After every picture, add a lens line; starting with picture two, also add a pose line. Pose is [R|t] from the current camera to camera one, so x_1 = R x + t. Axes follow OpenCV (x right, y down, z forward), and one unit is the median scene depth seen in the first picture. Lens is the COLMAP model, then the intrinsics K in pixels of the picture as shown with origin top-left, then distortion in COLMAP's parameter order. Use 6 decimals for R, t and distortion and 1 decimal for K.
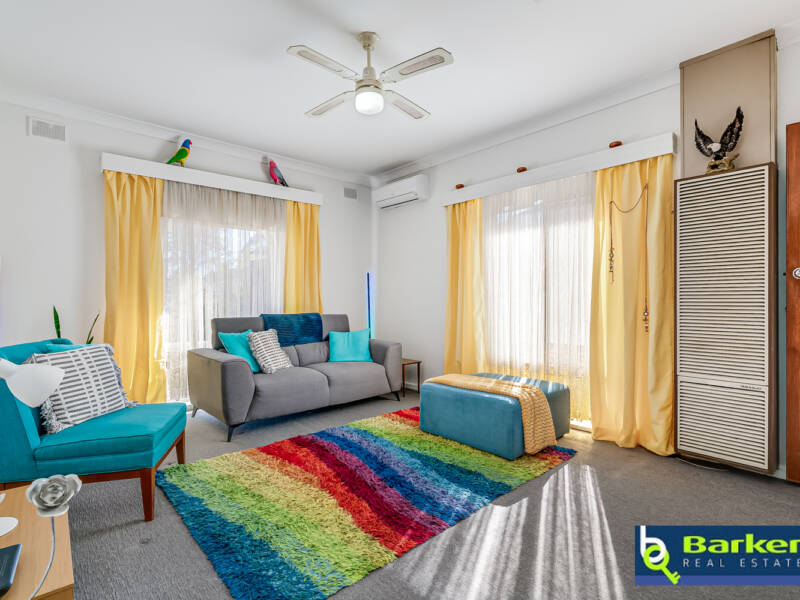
lens RADIAL K [[413.2, 0, 400.0], [0, 413.2, 300.0], [0, 0, 1]] dist [-0.002451, 0.000359]
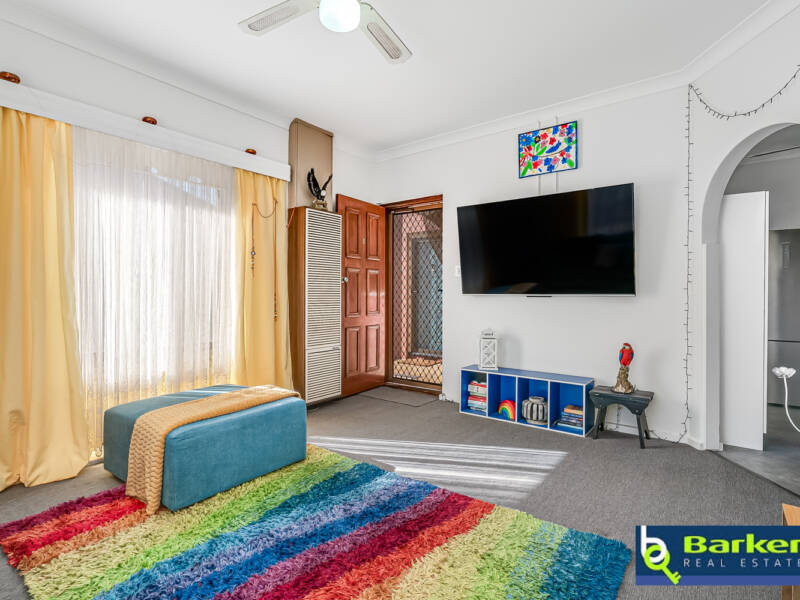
lens RADIAL K [[413.2, 0, 400.0], [0, 413.2, 300.0], [0, 0, 1]] dist [-0.002451, 0.000359]
pose [[-0.200558, -0.012045, 0.979608, -0.530452], [0.001710, 0.999919, 0.012645, 0.000061], [-0.979680, 0.004211, -0.200521, 0.710595]]
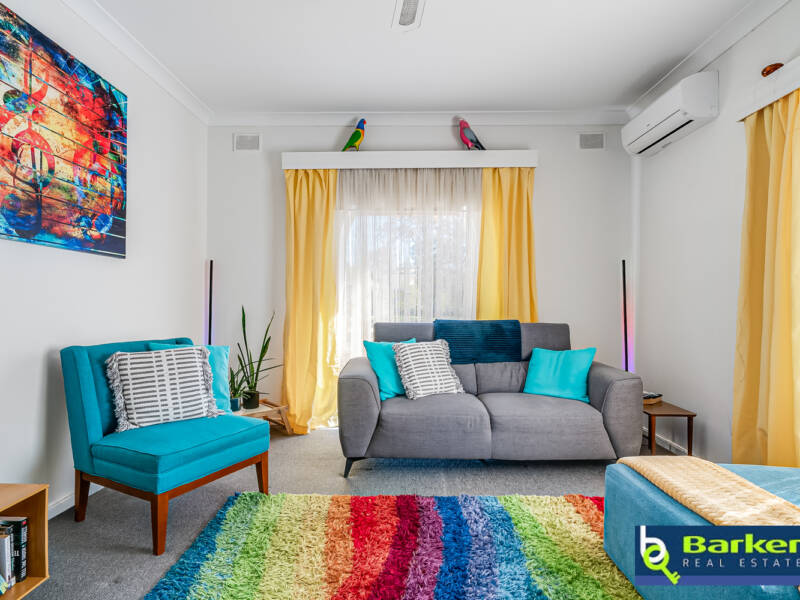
lens RADIAL K [[462.8, 0, 400.0], [0, 462.8, 300.0], [0, 0, 1]] dist [0.002605, 0.002281]
pose [[0.724424, 0.003033, -0.689348, 0.237143], [-0.005082, 0.999987, -0.000941, -0.001242], [0.689336, 0.004185, 0.724430, 0.352372]]
